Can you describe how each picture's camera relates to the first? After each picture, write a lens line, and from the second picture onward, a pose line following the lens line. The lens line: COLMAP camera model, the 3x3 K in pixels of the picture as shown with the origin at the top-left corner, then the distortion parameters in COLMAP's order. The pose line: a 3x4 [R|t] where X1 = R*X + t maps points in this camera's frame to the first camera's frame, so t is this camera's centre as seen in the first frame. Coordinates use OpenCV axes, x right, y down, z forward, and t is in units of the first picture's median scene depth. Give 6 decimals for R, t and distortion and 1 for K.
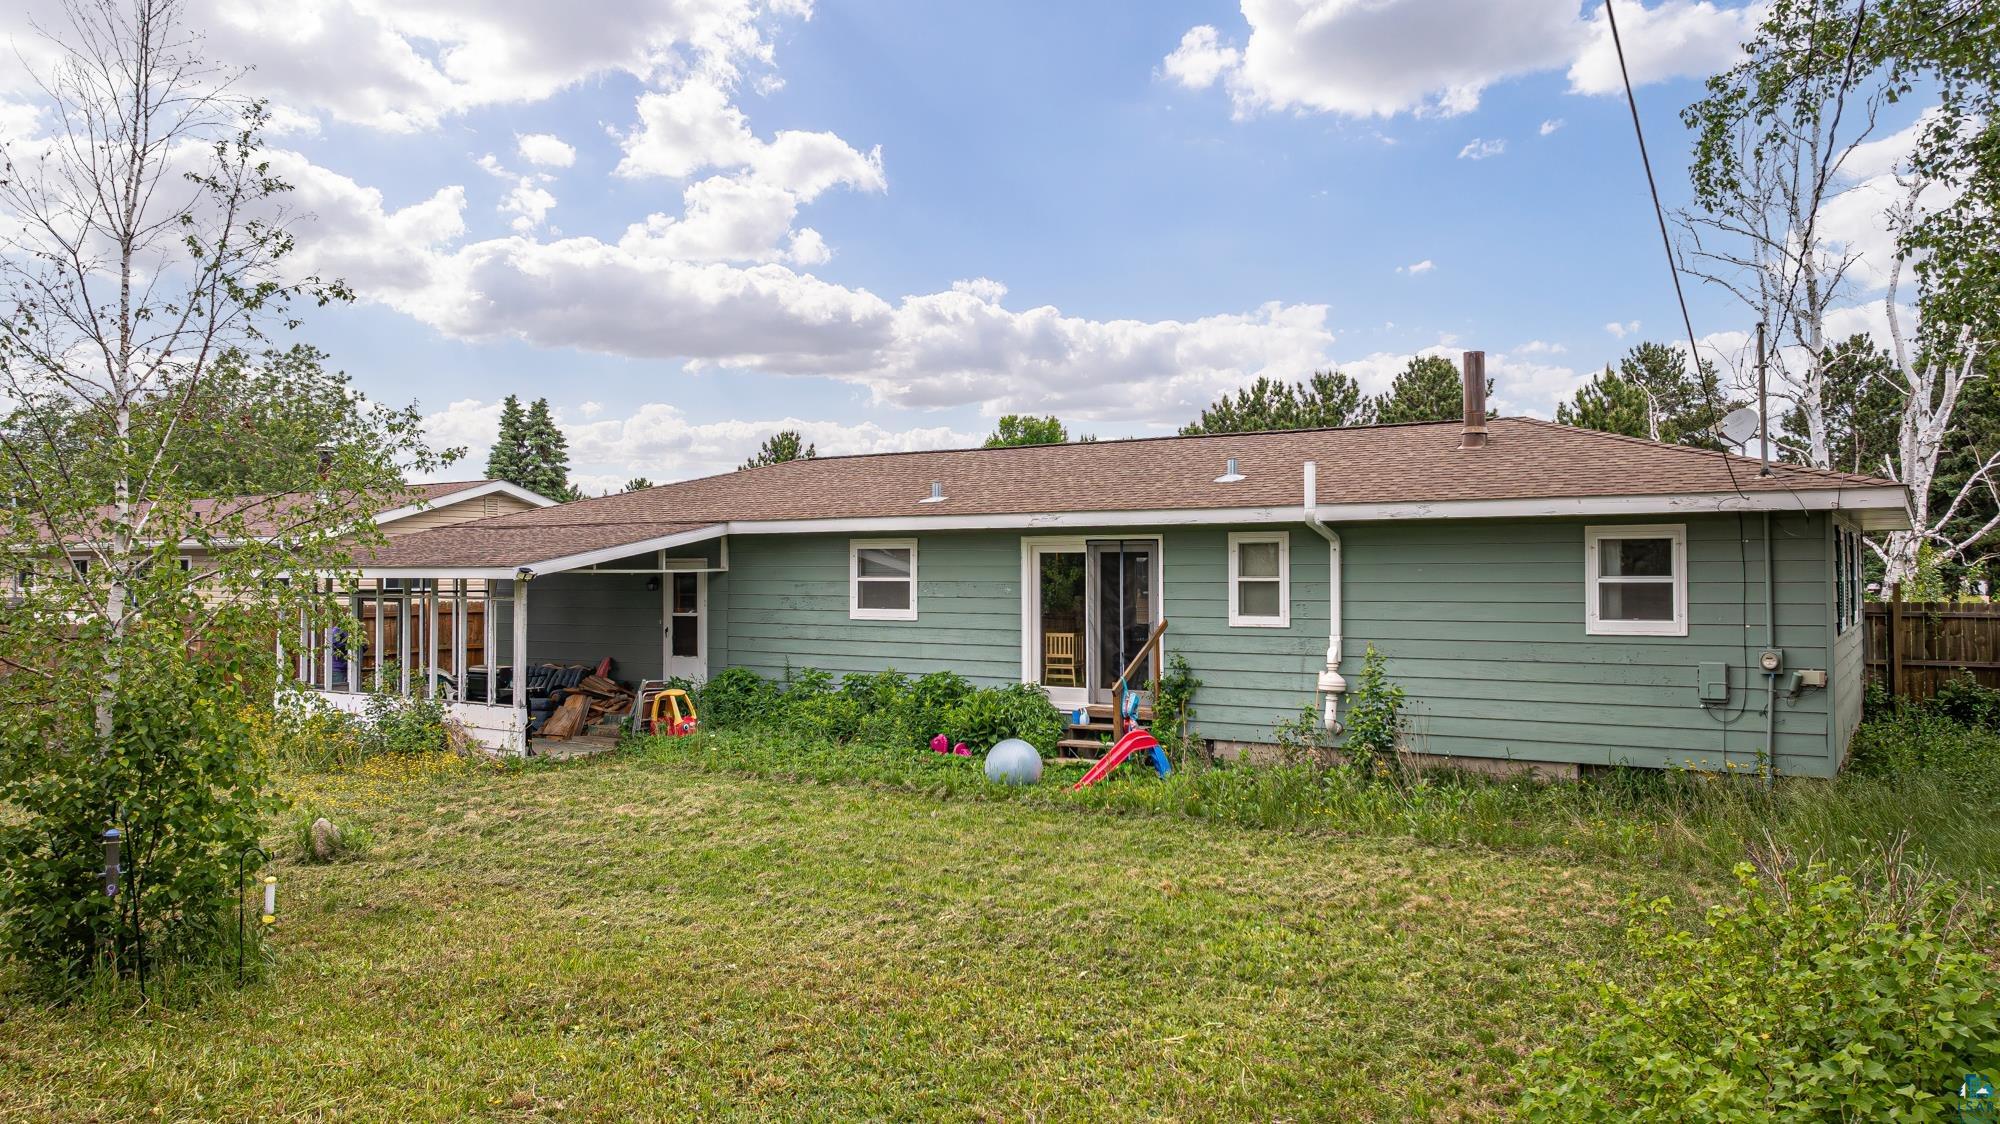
lens RADIAL K [[1402.2, 0, 1011.1], [0, 1402.2, 544.9], [0, 0, 1]] dist [-0.028314, 0.030942]
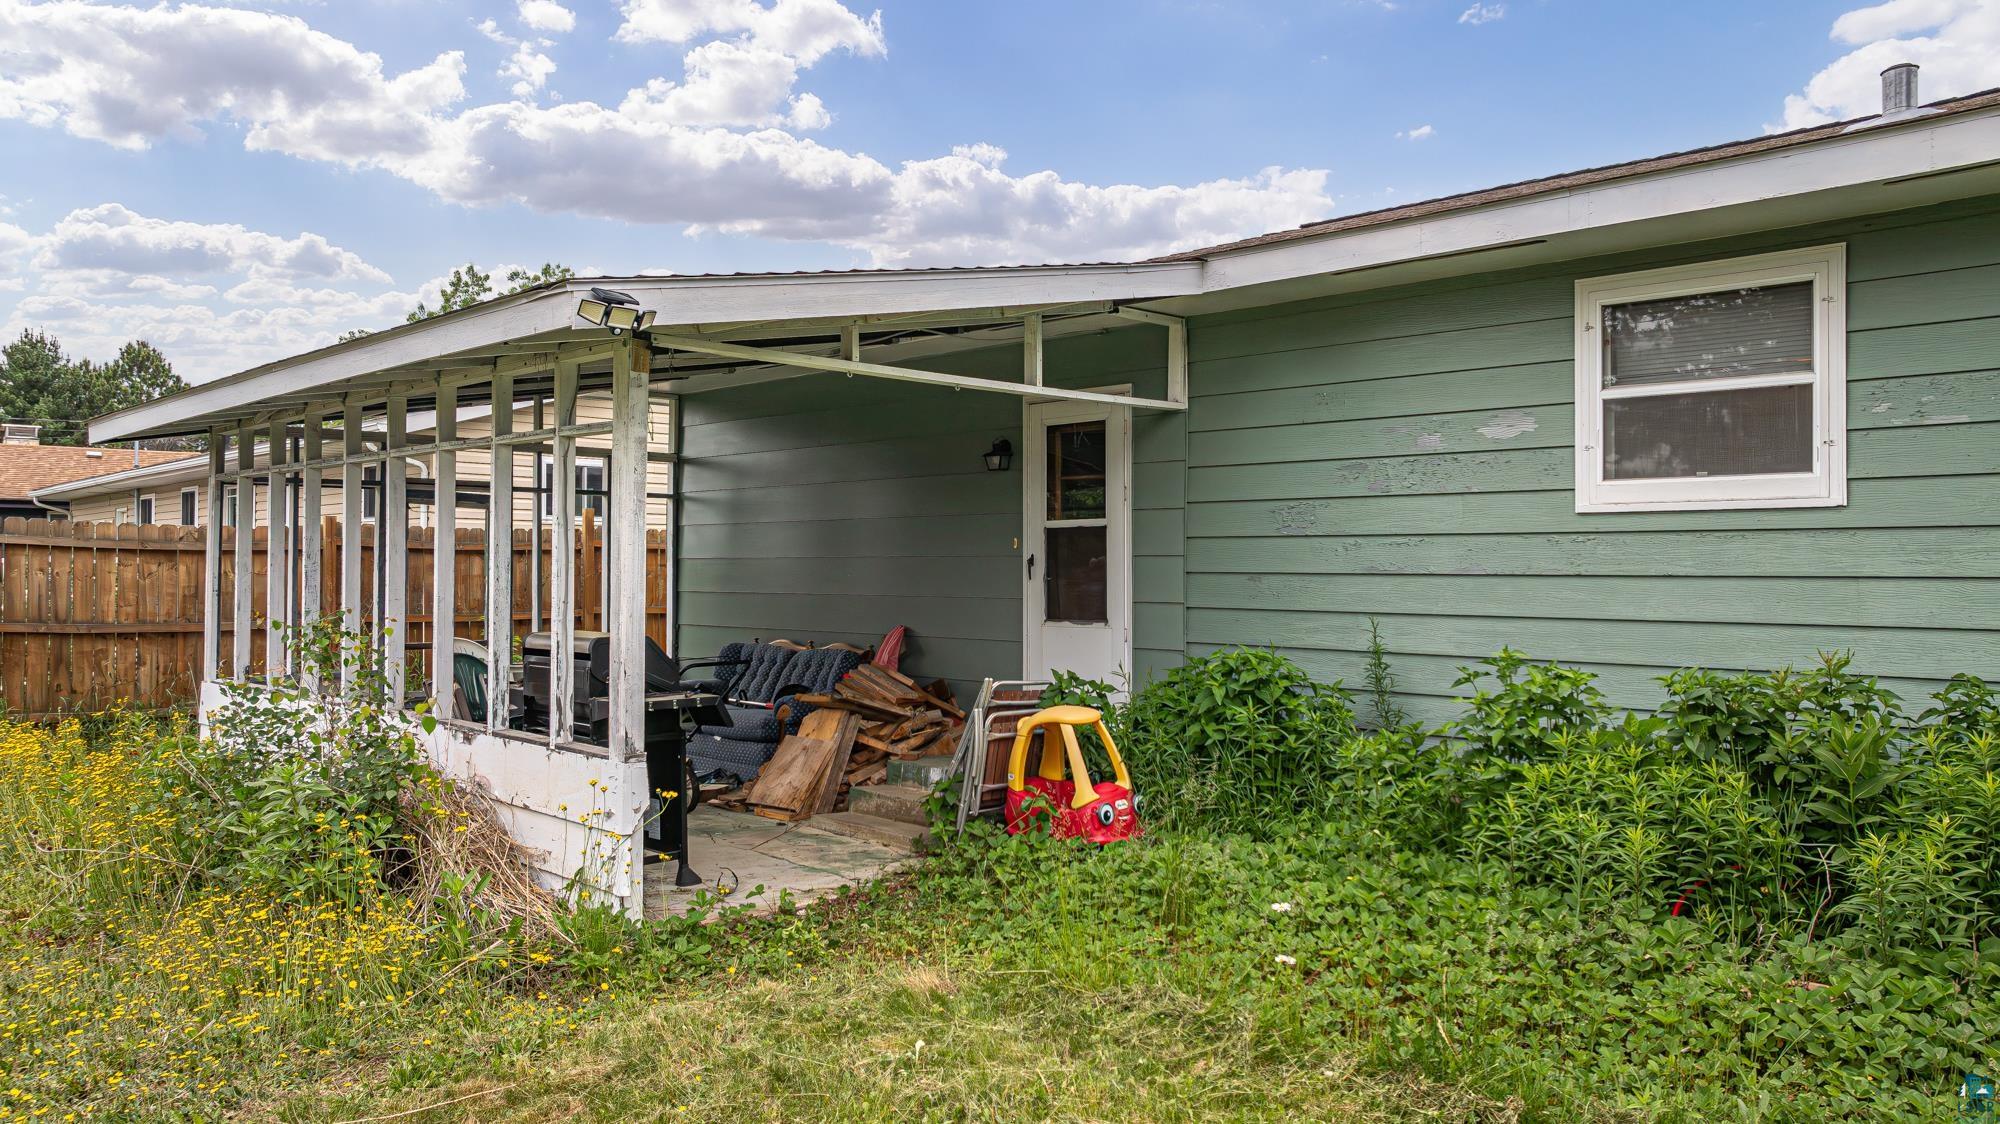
lens RADIAL K [[1402.2, 0, 994.7], [0, 1402.2, 558.7], [0, 0, 1]] dist [-0.028314, 0.030942]
pose [[0.975981, 0.000594, -0.217854, -0.181829], [0.002488, 0.999901, 0.013873, 0.060030], [0.217840, -0.014081, 0.975883, 0.645716]]
